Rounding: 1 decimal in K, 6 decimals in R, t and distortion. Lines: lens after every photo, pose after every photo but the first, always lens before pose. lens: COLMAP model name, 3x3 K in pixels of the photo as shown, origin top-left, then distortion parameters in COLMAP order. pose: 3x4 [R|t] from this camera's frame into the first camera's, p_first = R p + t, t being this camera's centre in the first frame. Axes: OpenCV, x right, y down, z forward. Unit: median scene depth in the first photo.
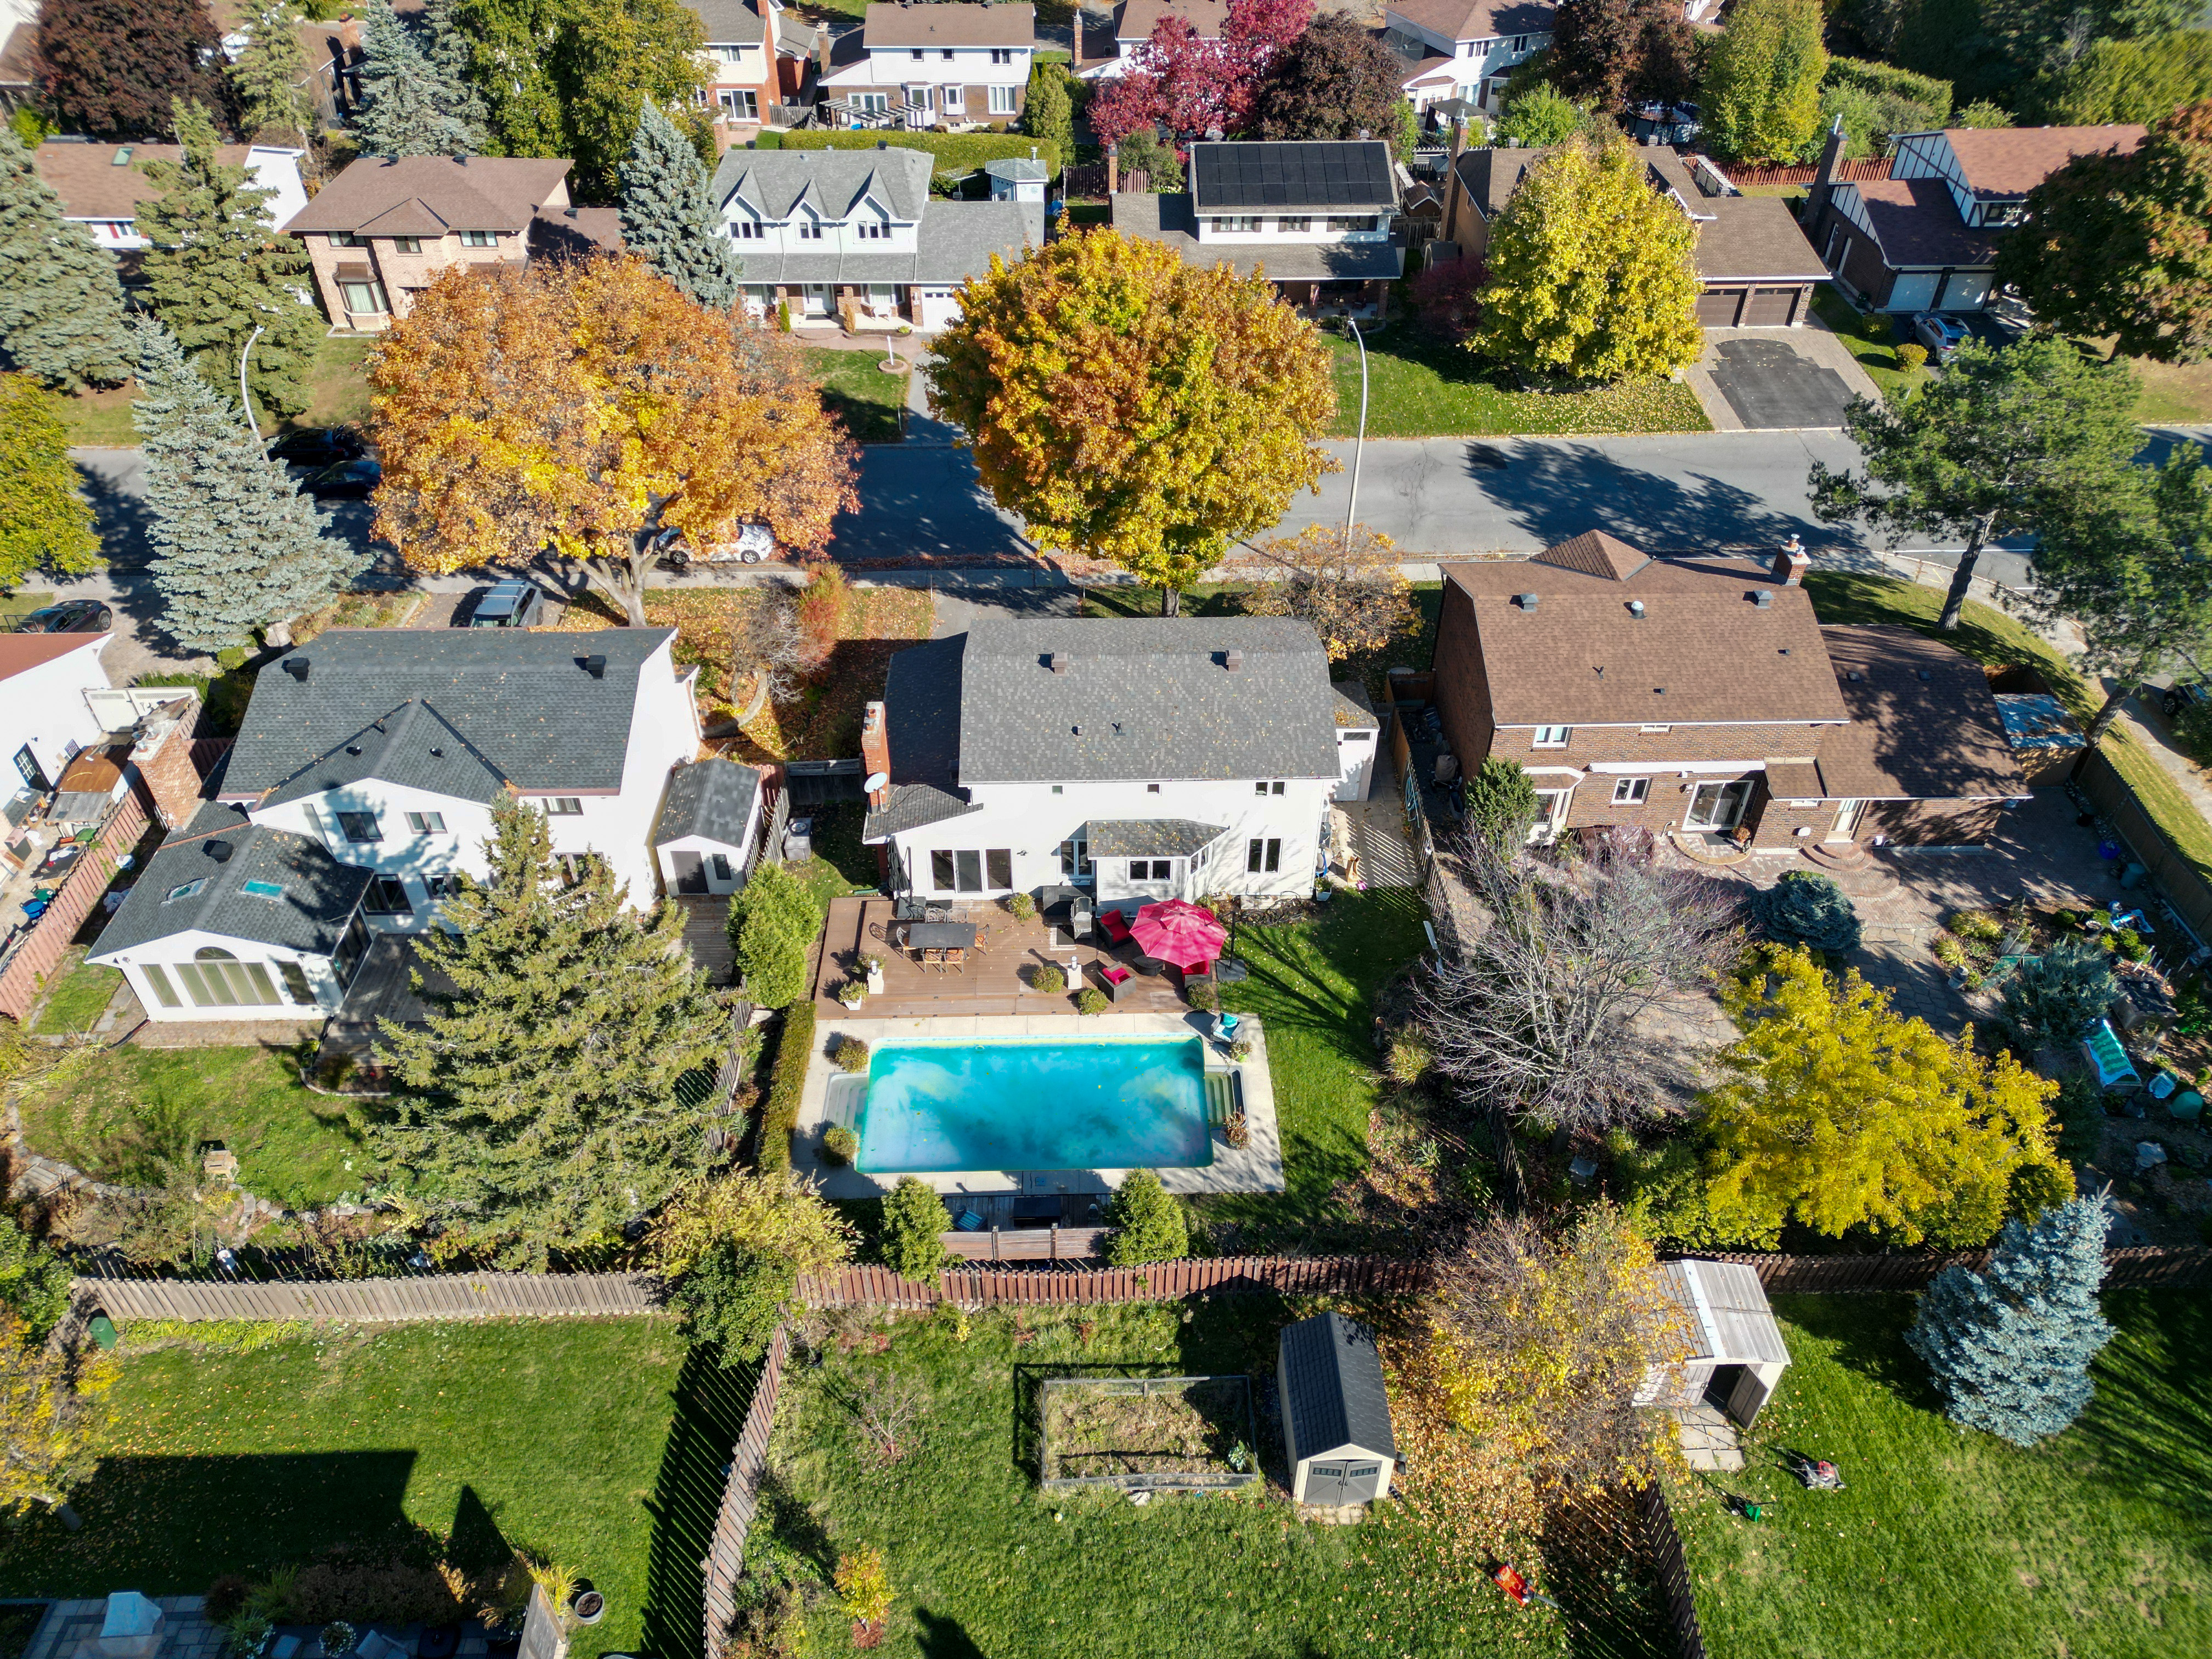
lens RADIAL K [[1535.0, 0, 1106.0], [0, 1535.0, 829.5], [0, 0, 1]] dist [0.056711, -0.043264]
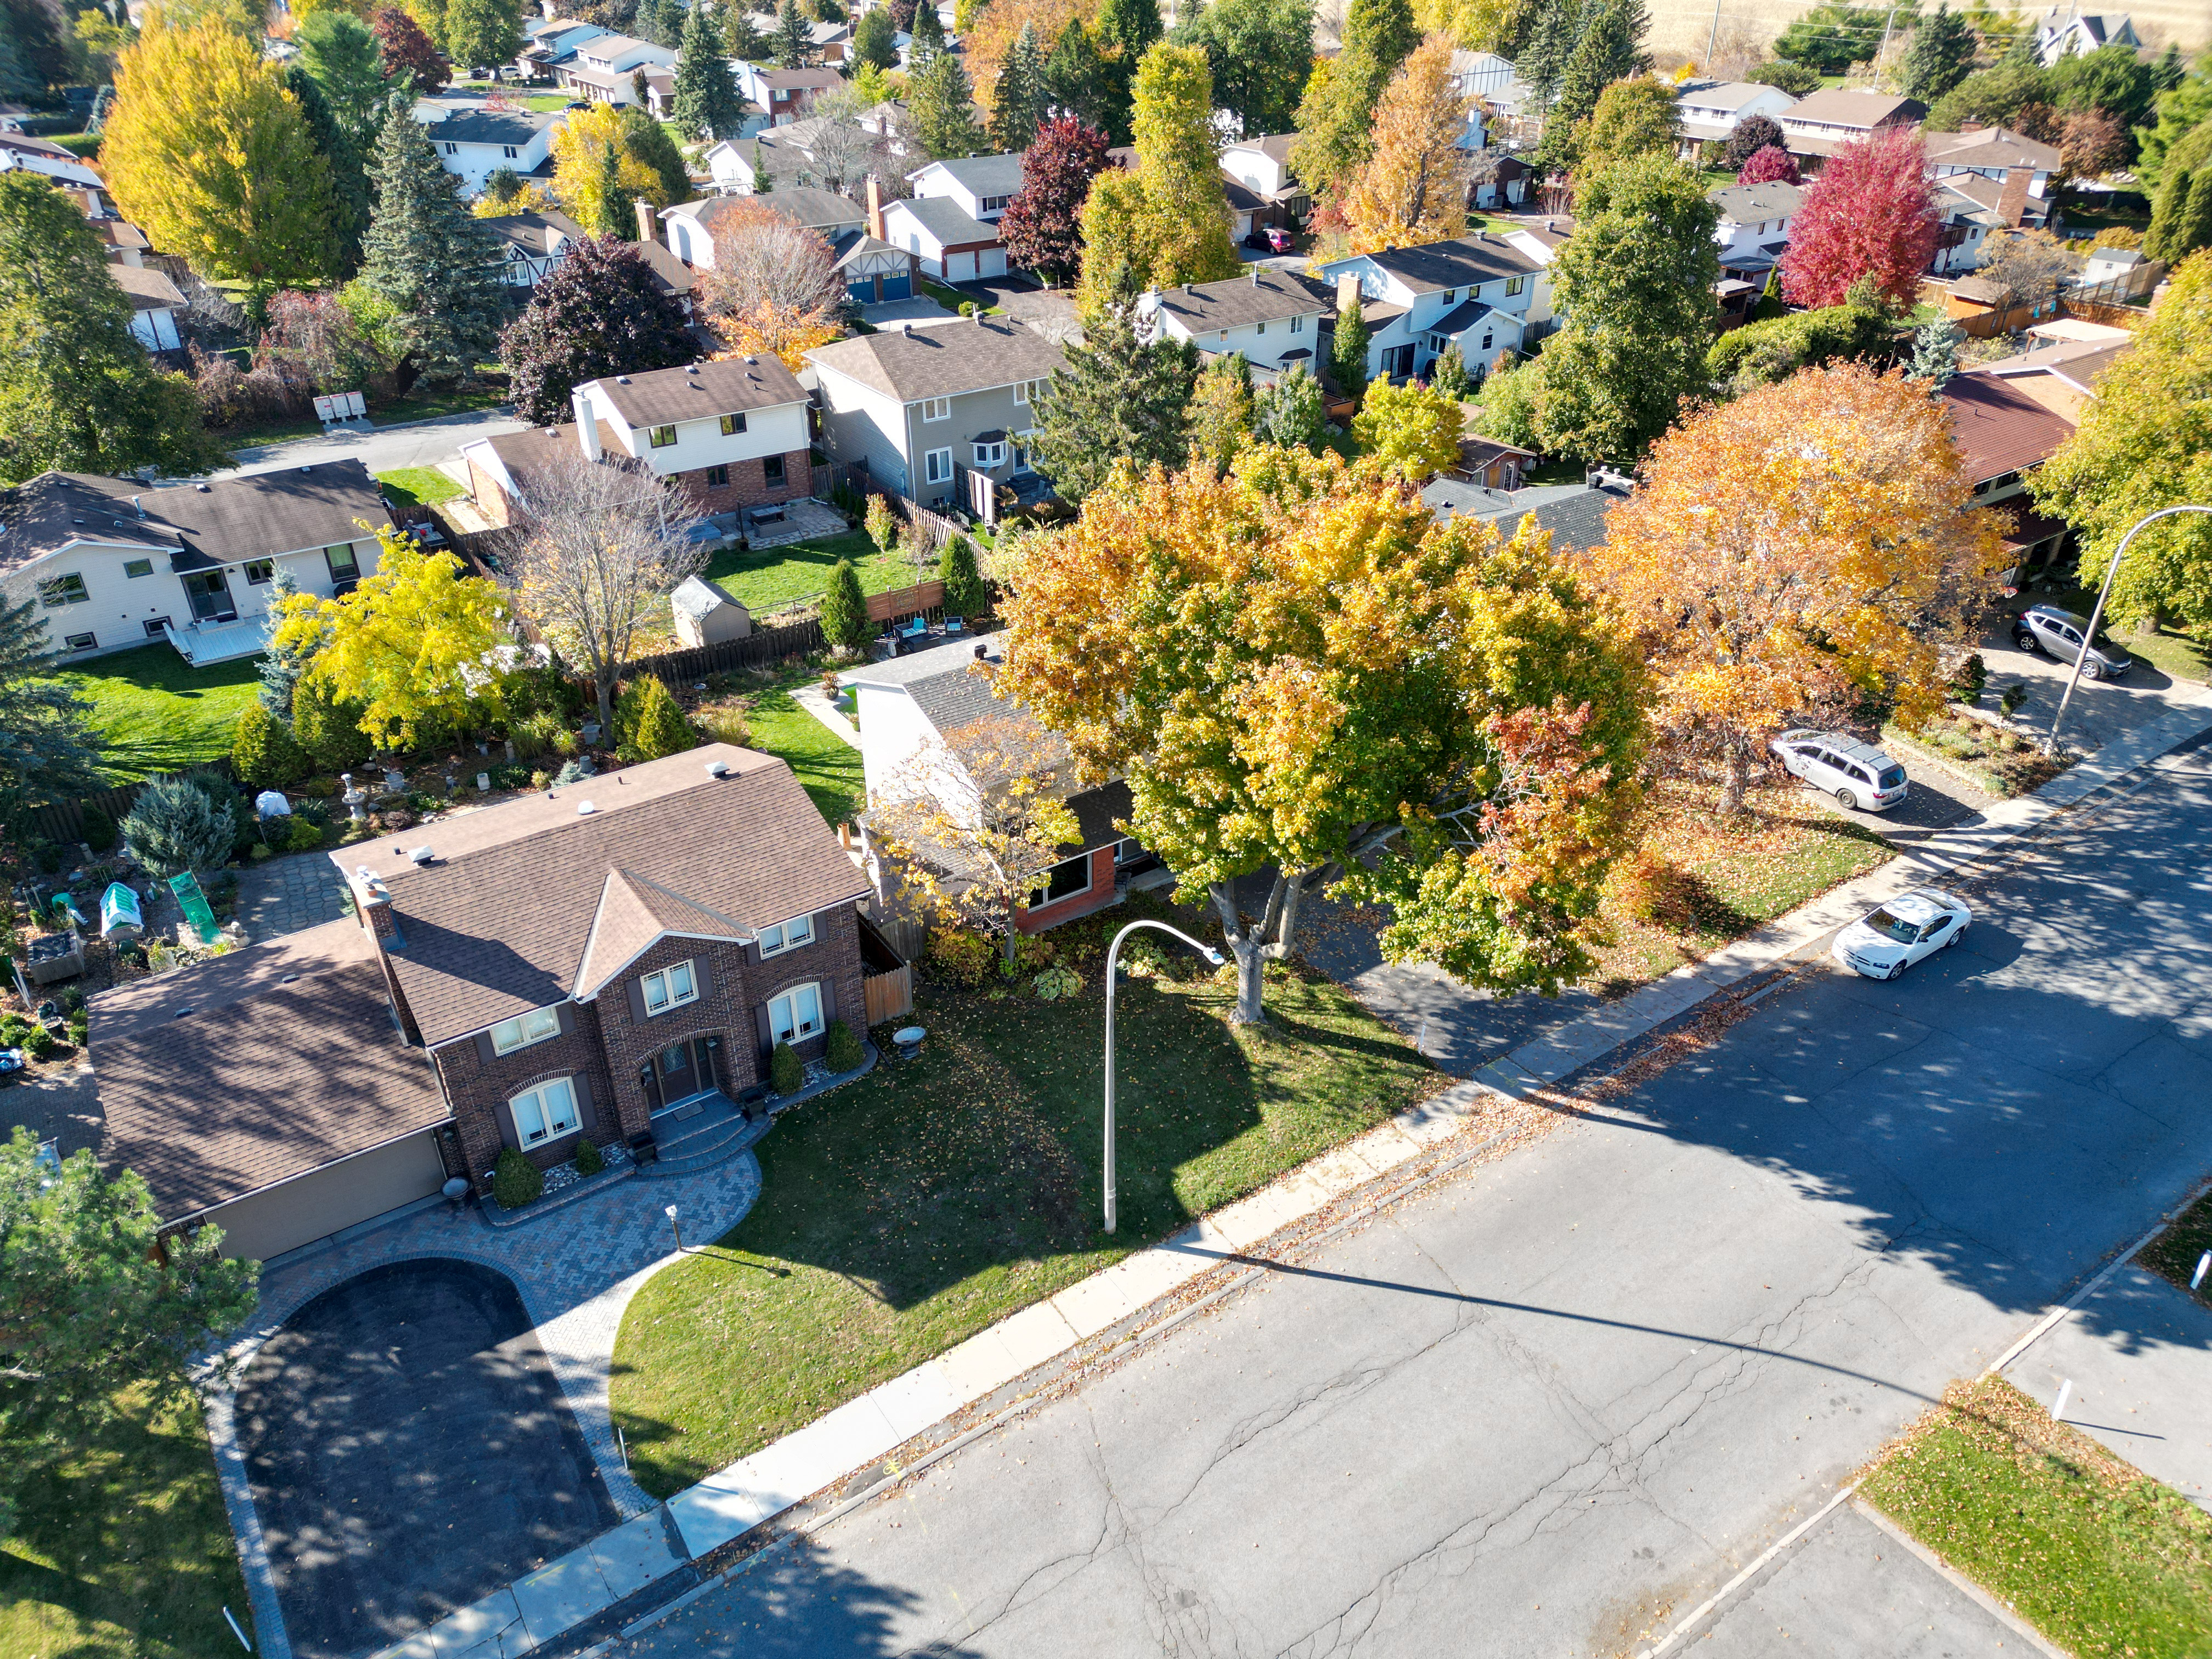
lens RADIAL K [[1548.4, 0, 1109.6], [0, 1548.4, 825.7], [0, 0, 1]] dist [0.049352, -0.043451]
pose [[-0.832398, 0.287304, -0.473889, 0.355515], [-0.355152, 0.379878, 0.854143, -0.655350], [0.425418, 0.879289, -0.214173, 0.916487]]
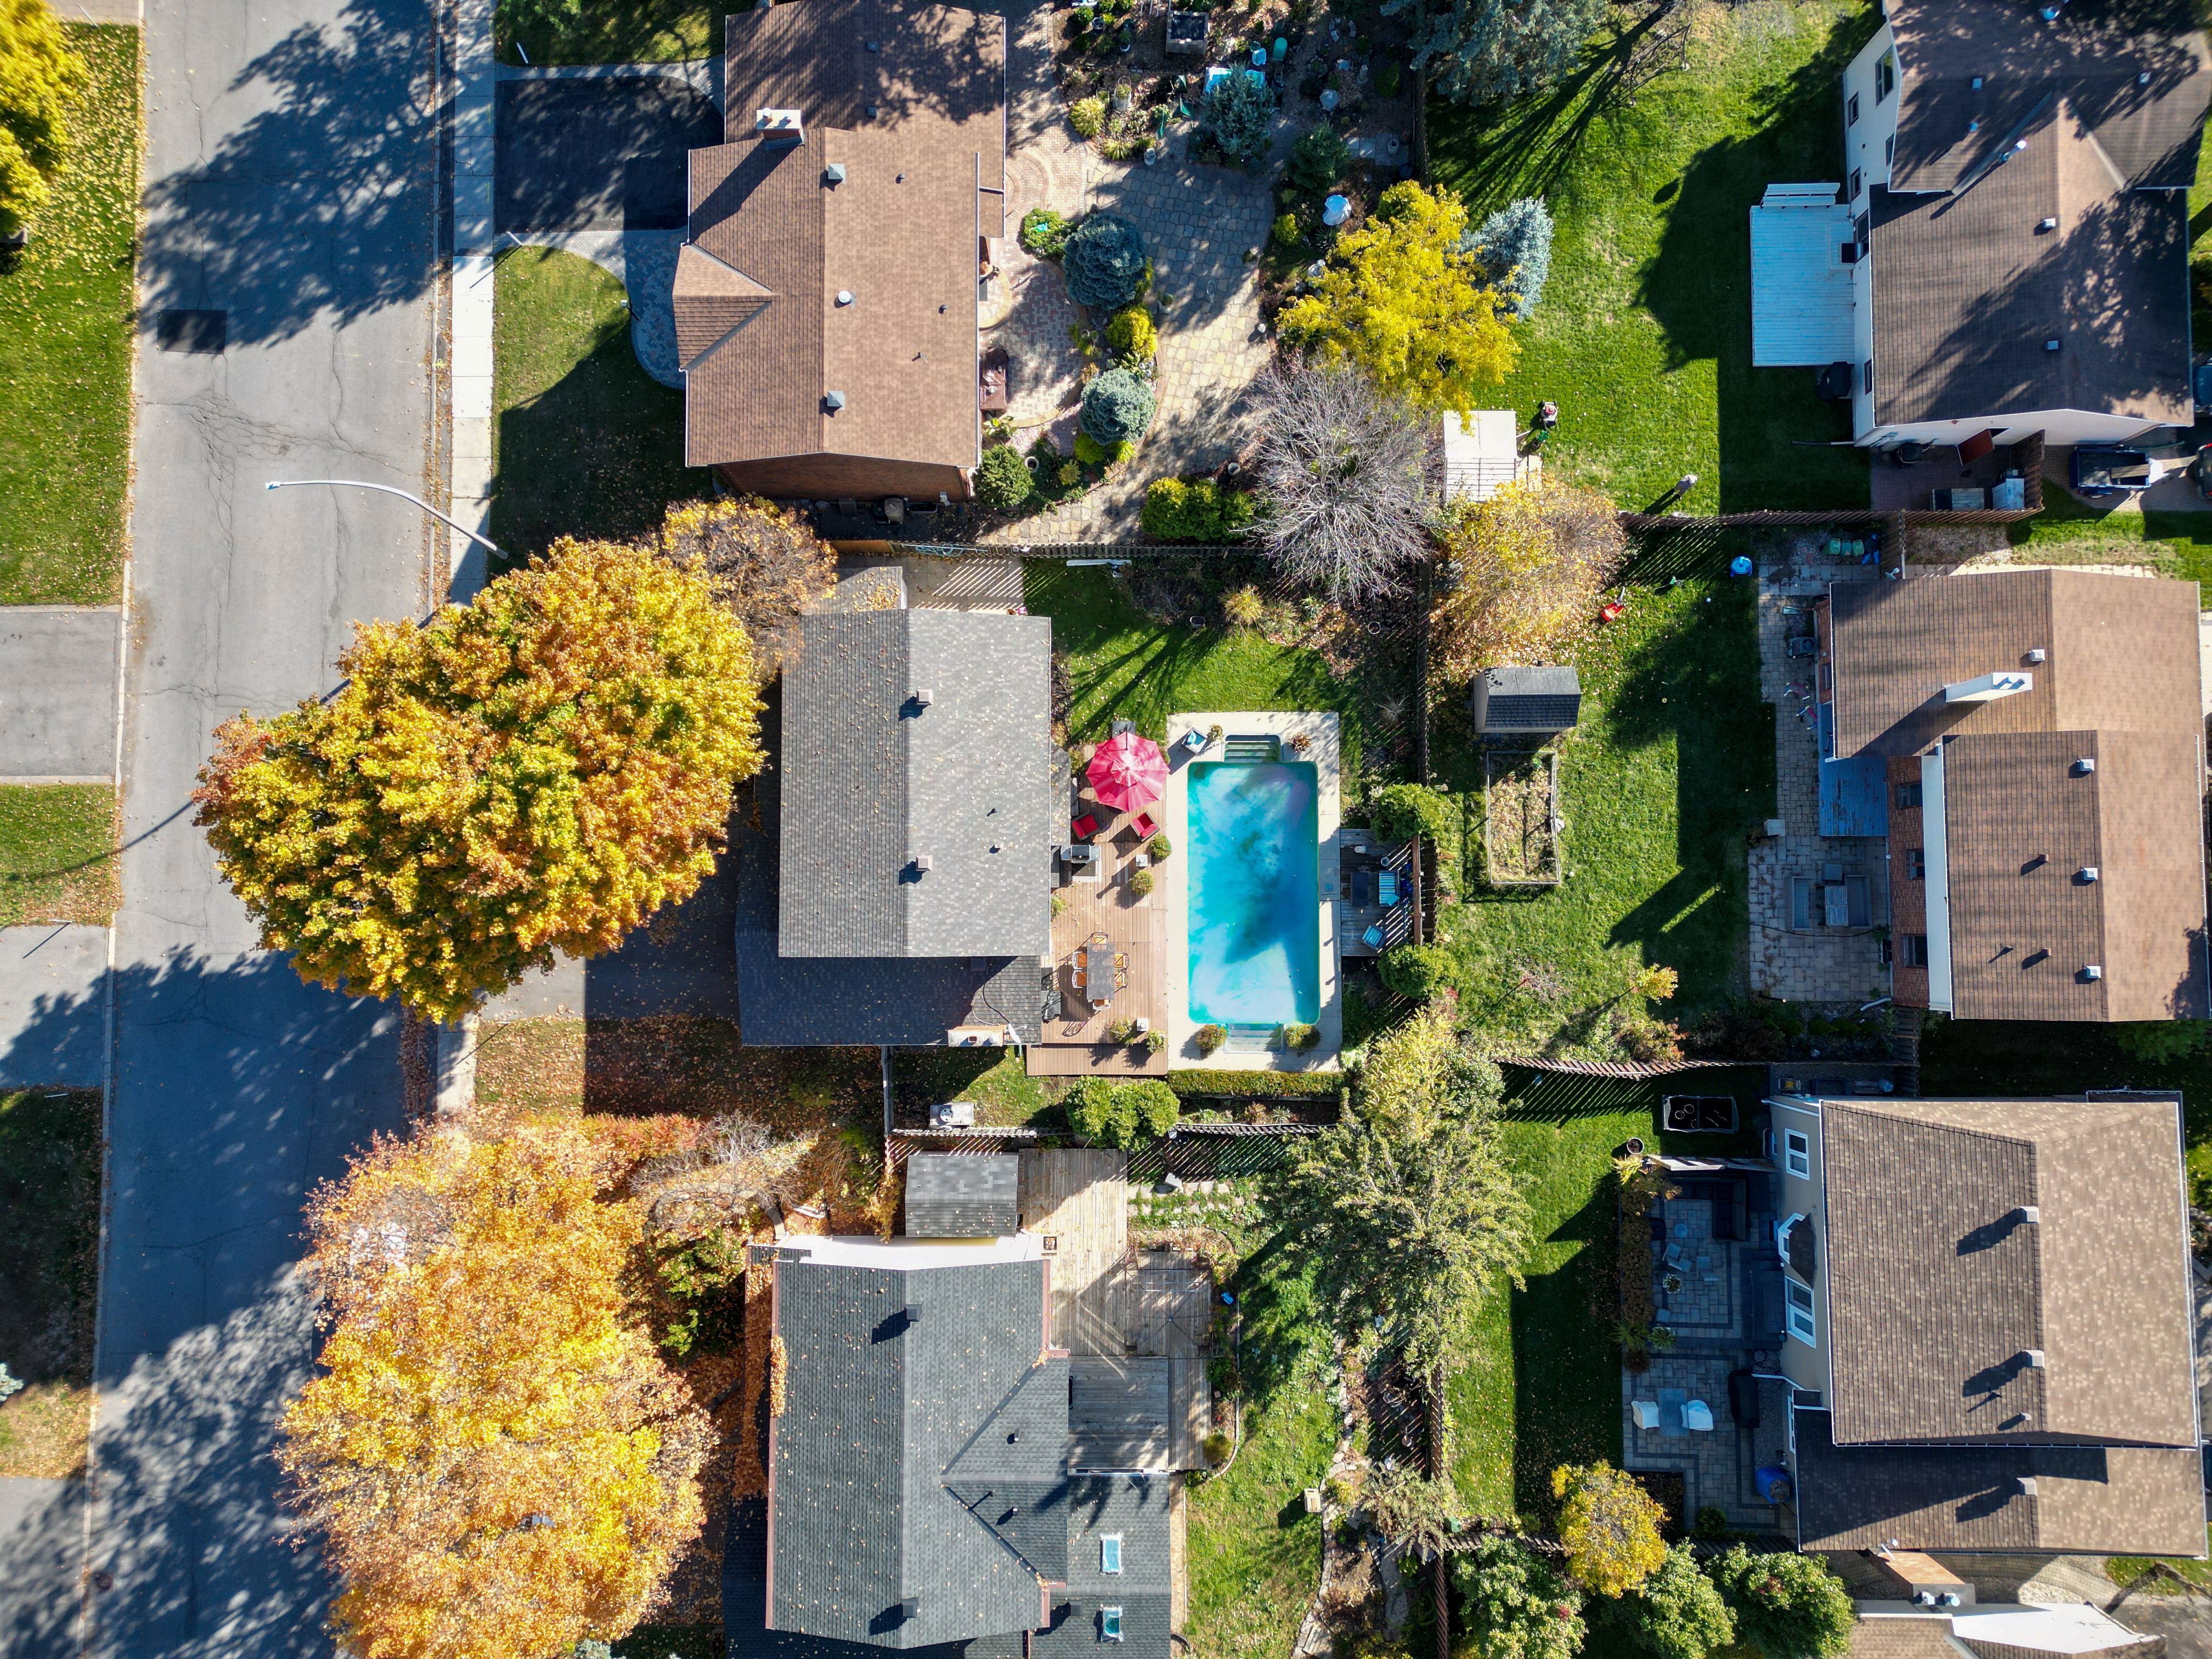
lens RADIAL K [[1535.0, 0, 1106.0], [0, 1535.0, 829.5], [0, 0, 1]] dist [0.056711, -0.043264]
pose [[0.023409, -0.997908, 0.060271, -0.045928], [0.639599, 0.061284, 0.766262, -0.554433], [-0.768352, 0.020612, 0.639695, 0.159396]]
